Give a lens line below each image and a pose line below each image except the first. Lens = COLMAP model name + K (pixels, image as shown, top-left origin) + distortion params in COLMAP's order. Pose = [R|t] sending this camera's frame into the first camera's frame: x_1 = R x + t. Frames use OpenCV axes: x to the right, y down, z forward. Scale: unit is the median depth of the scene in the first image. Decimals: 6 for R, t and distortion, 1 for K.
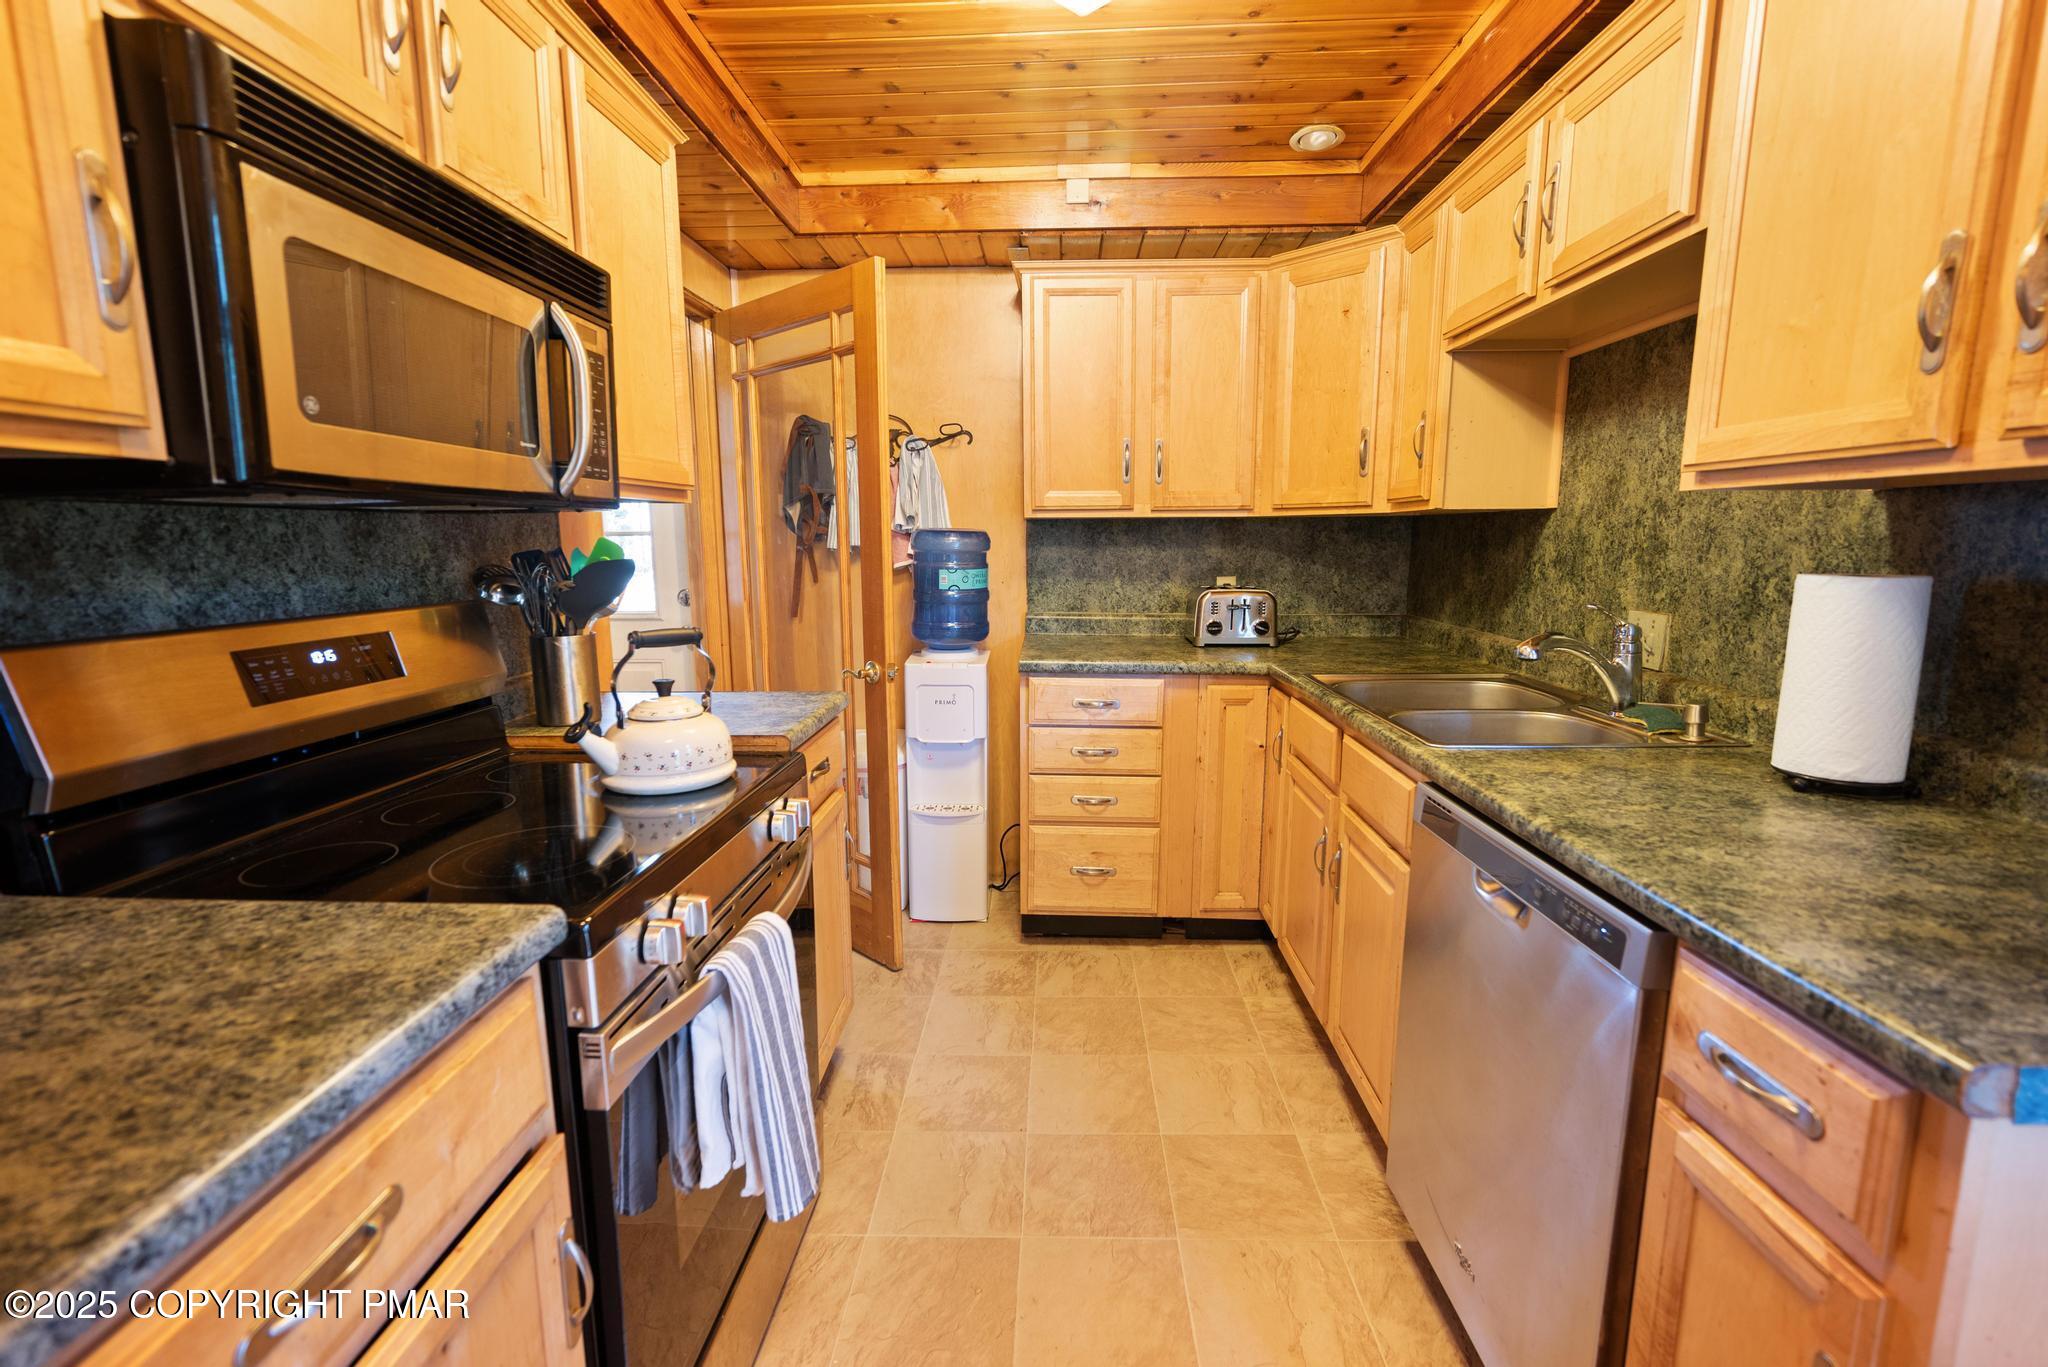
lens RADIAL K [[903.6, 0, 1025.0], [0, 903.6, 682.1], [0, 0, 1]] dist [-0.000553, -0.001021]
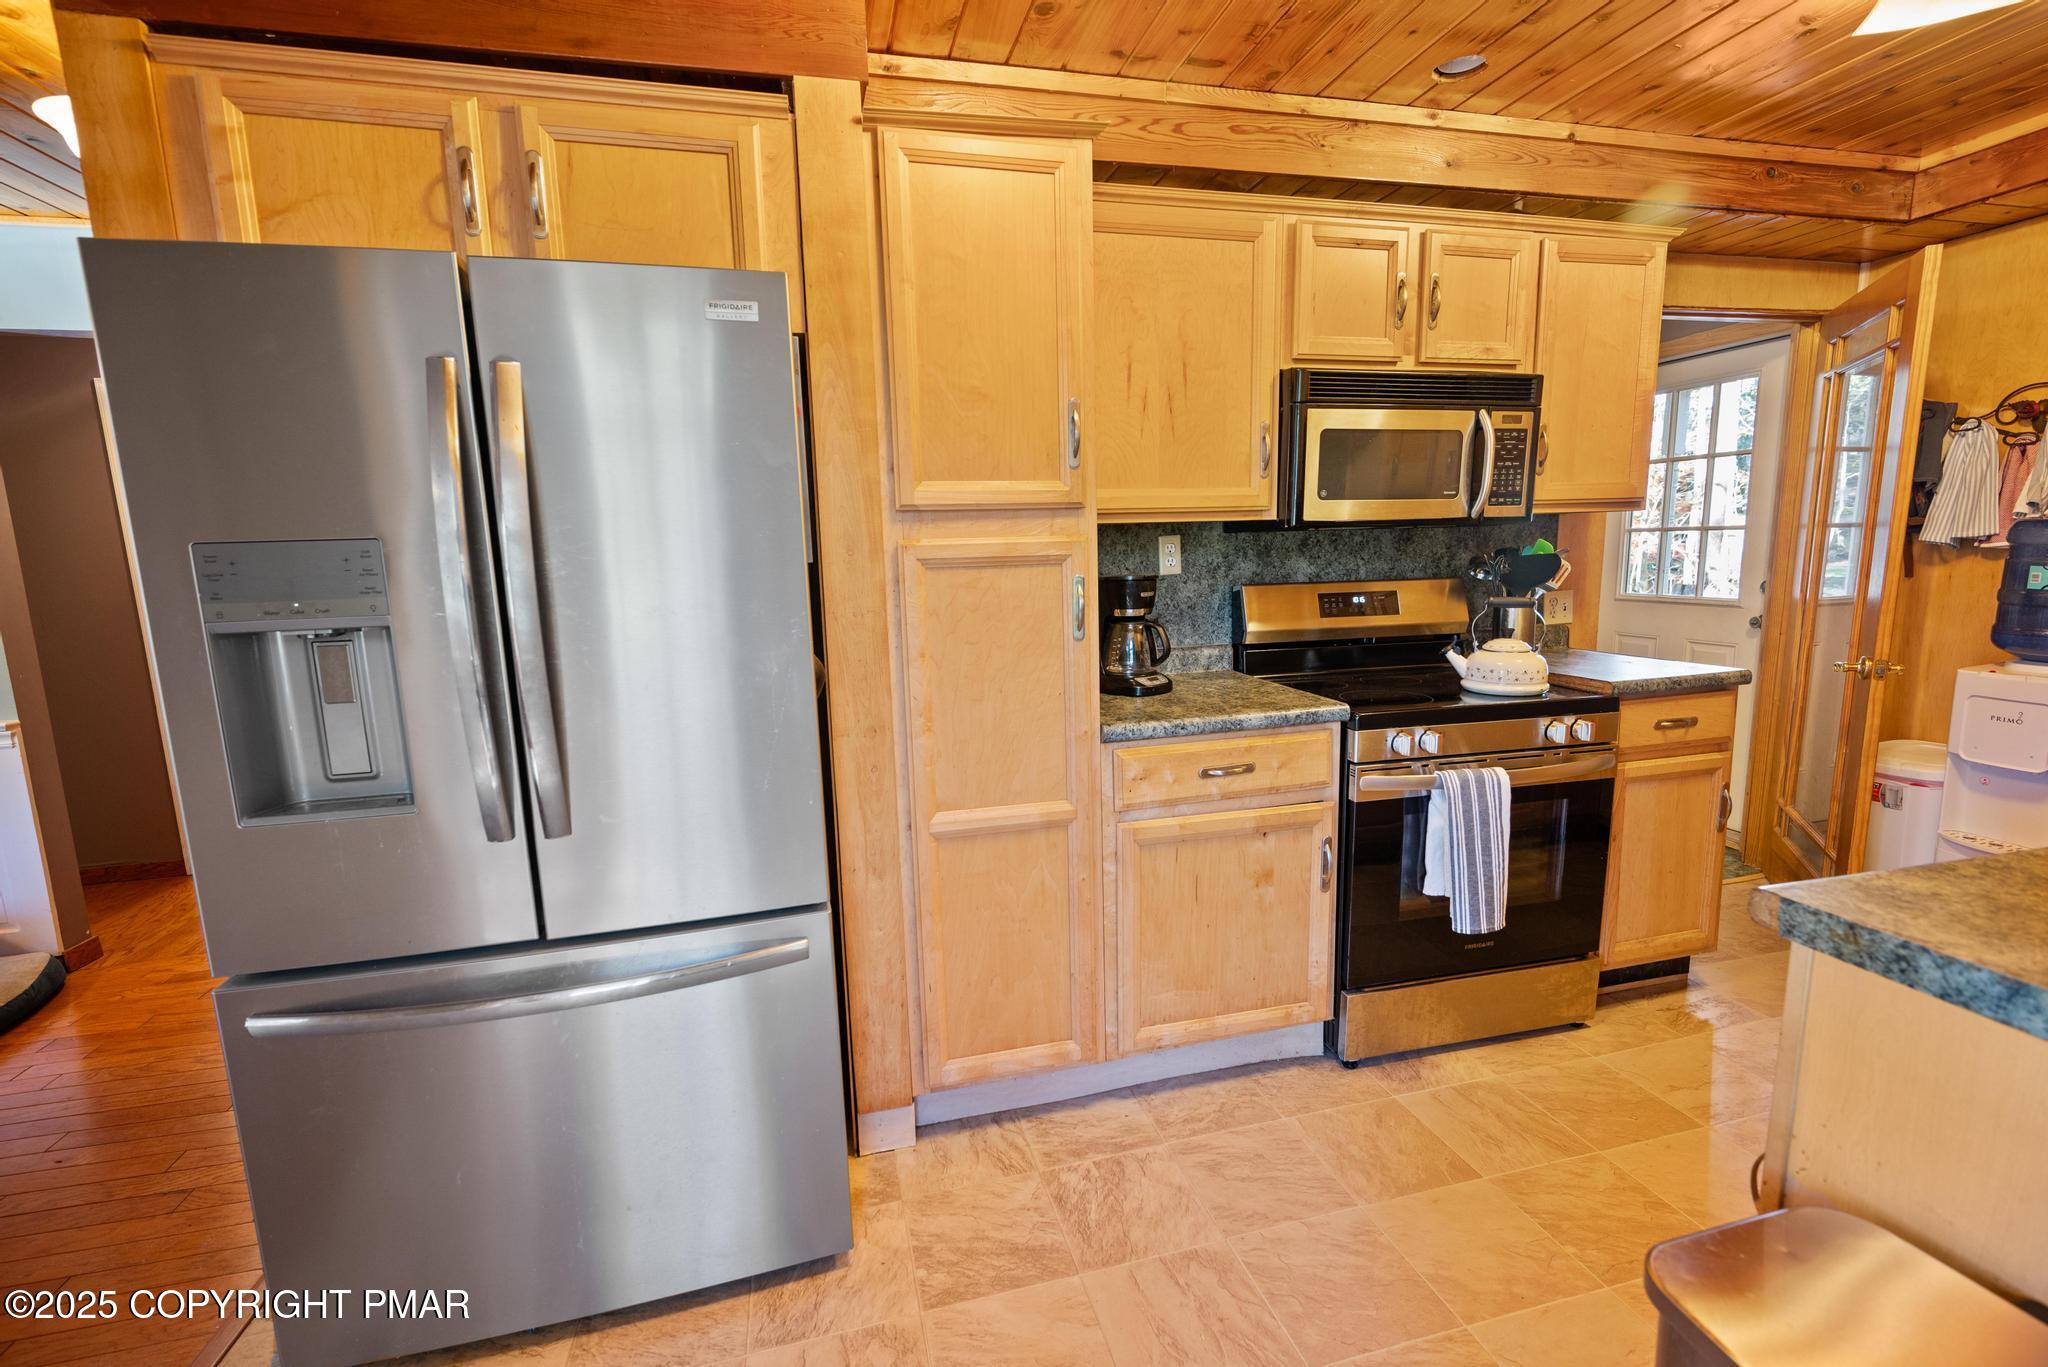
lens RADIAL K [[878.7, 0, 1069.7], [0, 878.7, 681.2], [0, 0, 1]] dist [-0.000483, -0.000141]
pose [[0.322756, 0.143391, -0.935557, 0.470129], [-0.126832, 0.986095, 0.107382, 0.012394], [0.937946, 0.084001, 0.336455, -0.153642]]
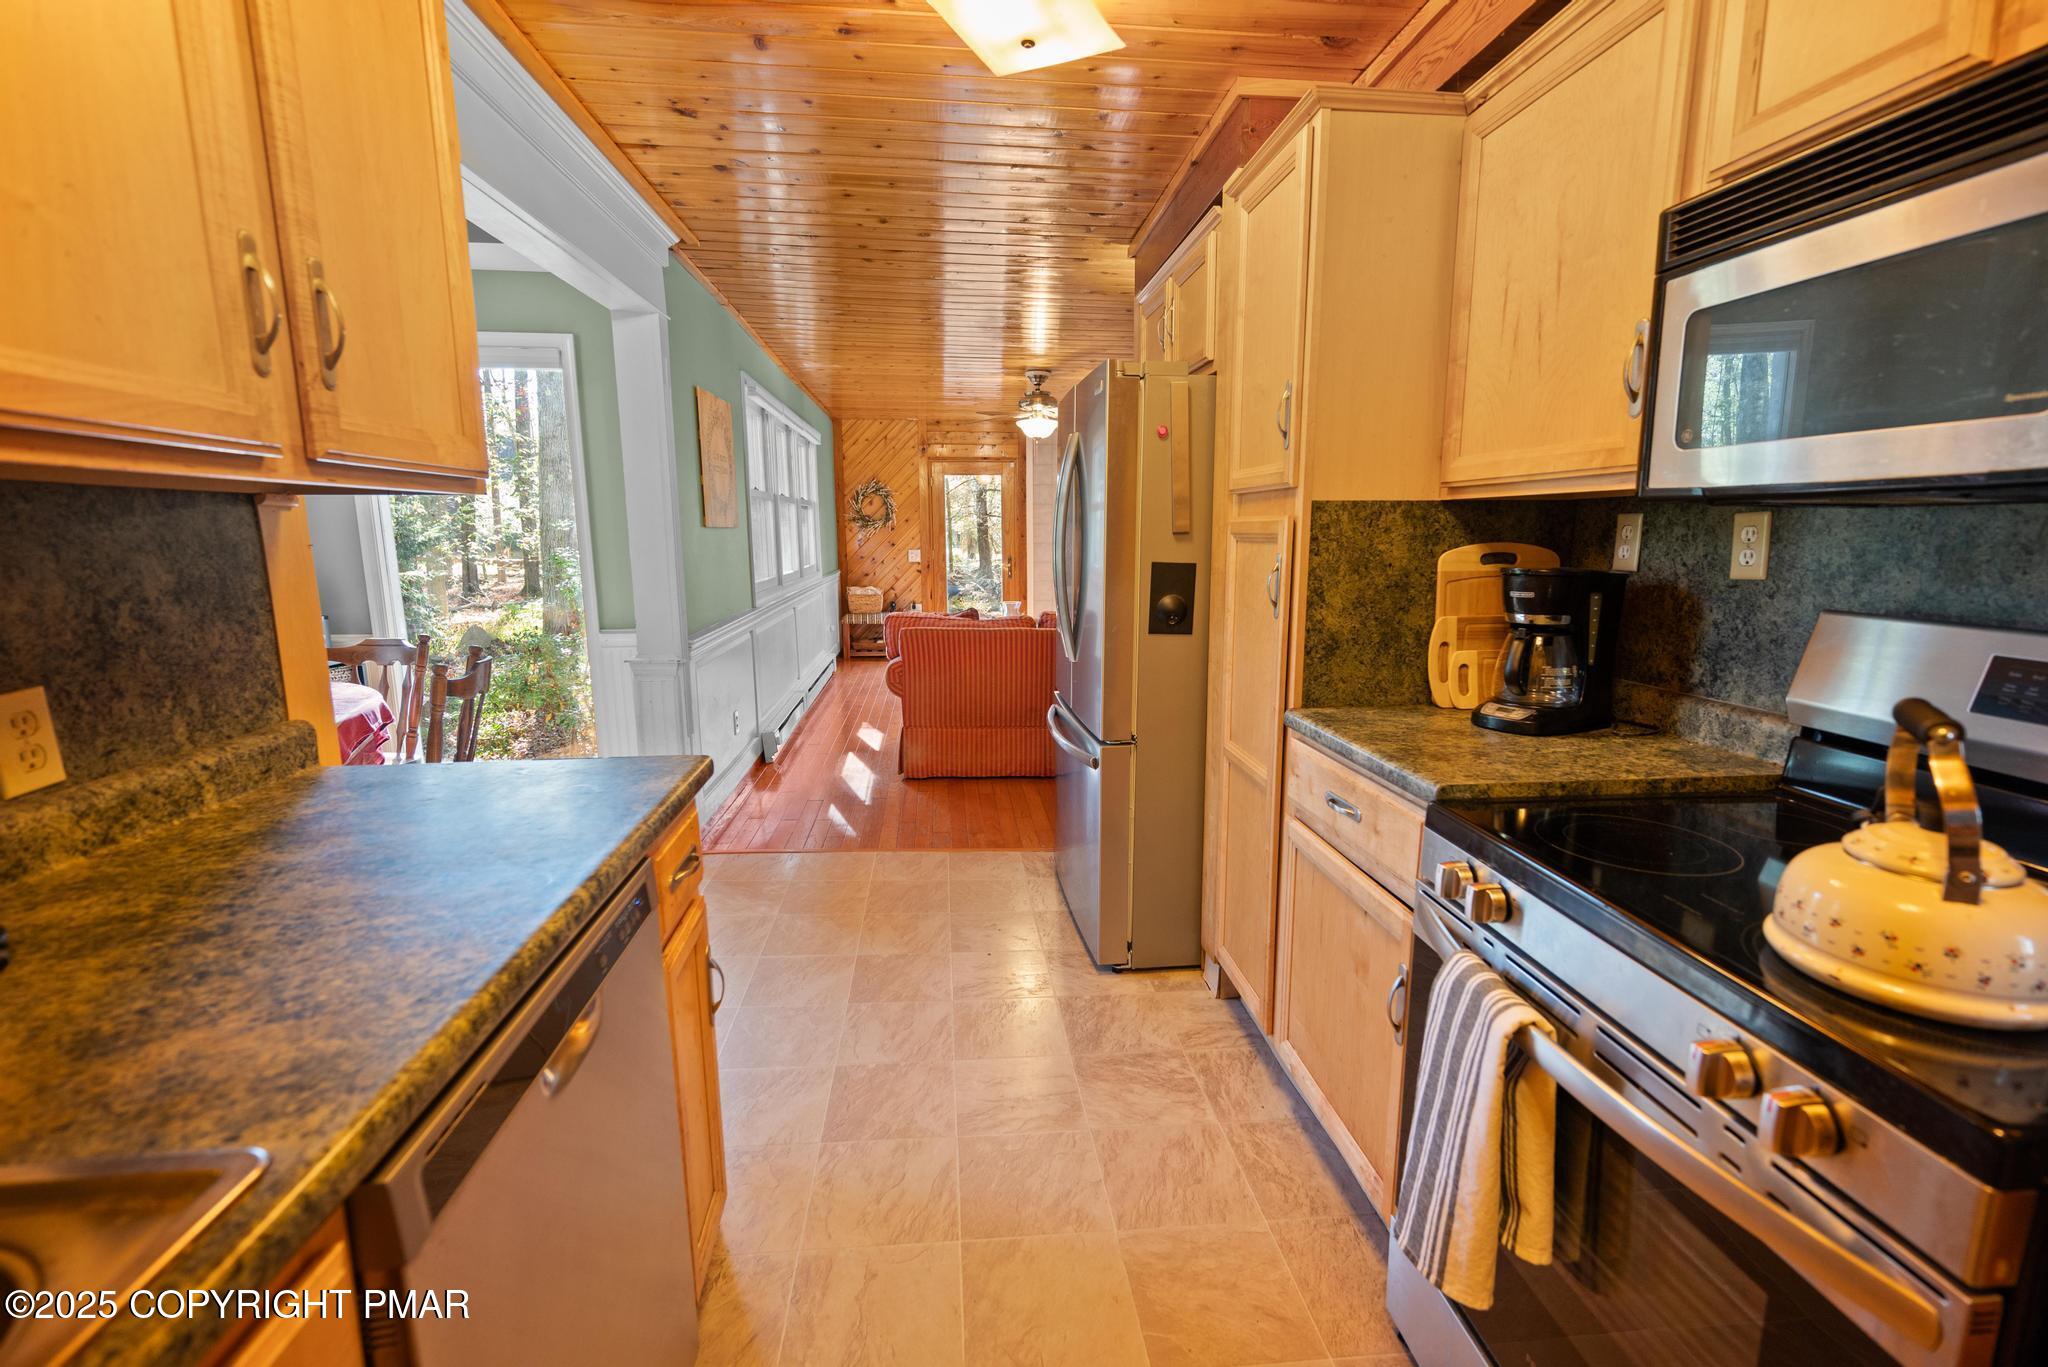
lens RADIAL K [[903.6, 0, 1024.9], [0, 903.6, 693.3], [0, 0, 1]] dist [-0.000553, -0.001021]
pose [[-0.988366, 0.025850, -0.149879, 0.134560], [-0.025520, 0.943293, 0.330980, -0.123838], [0.149936, 0.330954, -0.931659, 0.753781]]
